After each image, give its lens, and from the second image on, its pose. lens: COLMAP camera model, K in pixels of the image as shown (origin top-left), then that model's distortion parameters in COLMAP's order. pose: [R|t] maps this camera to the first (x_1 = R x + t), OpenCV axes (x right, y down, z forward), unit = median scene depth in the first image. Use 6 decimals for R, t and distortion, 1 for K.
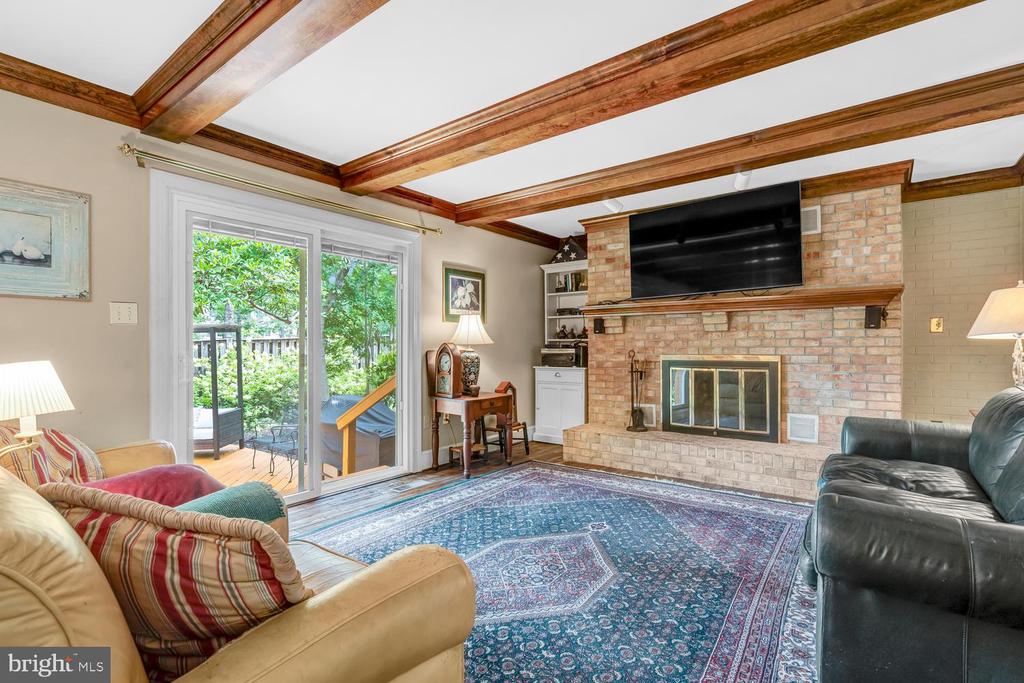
lens RADIAL K [[482.4, 0, 511.6], [0, 482.4, 344.9], [0, 0, 1]] dist [-0.005491, 0.000367]
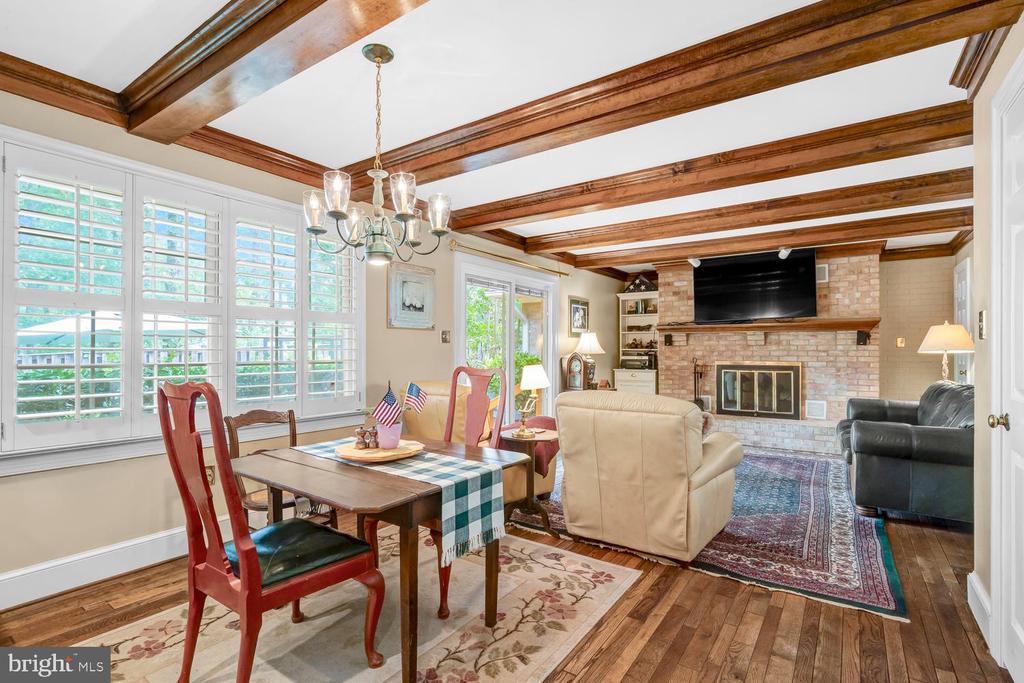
lens RADIAL K [[485.0, 0, 515.5], [0, 485.0, 346.3], [0, 0, 1]] dist [0.002242, -0.000080]
pose [[0.998610, 0.004371, 0.052529, -0.415410], [-0.004132, 0.999981, -0.004669, -0.015888], [-0.052548, 0.004446, 0.998608, -0.472140]]
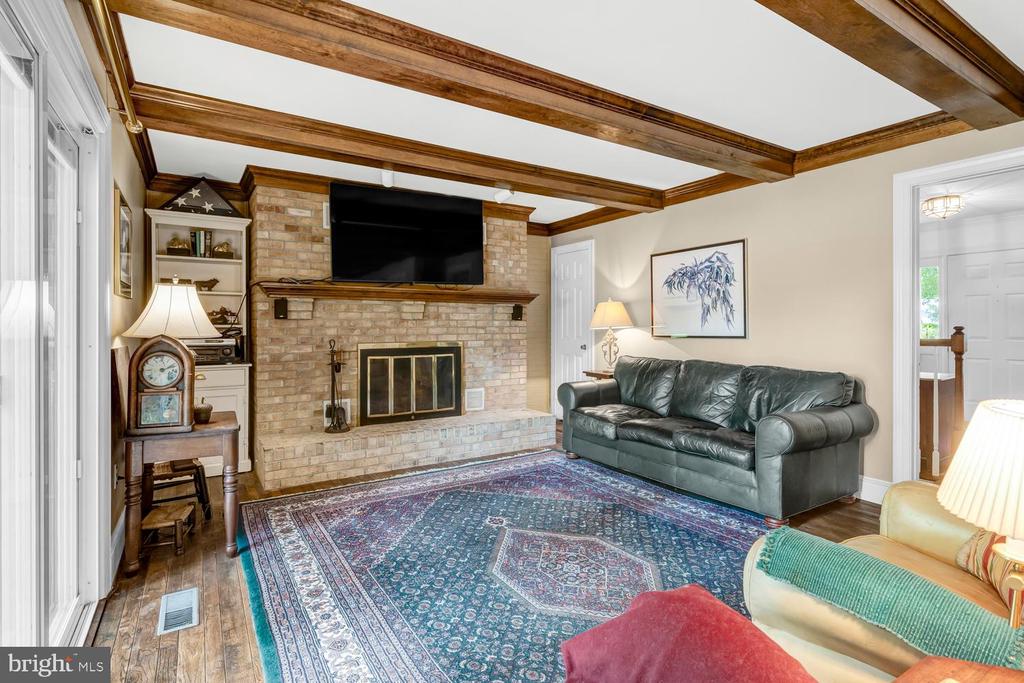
lens RADIAL K [[505.3, 0, 515.2], [0, 505.3, 326.5], [0, 0, 1]] dist [-0.006051, -0.000111]
pose [[0.346062, 0.000592, 0.938211, -0.564727], [-0.002807, 0.999996, 0.000404, -0.015217], [-0.938207, -0.002774, 0.346063, 0.444322]]
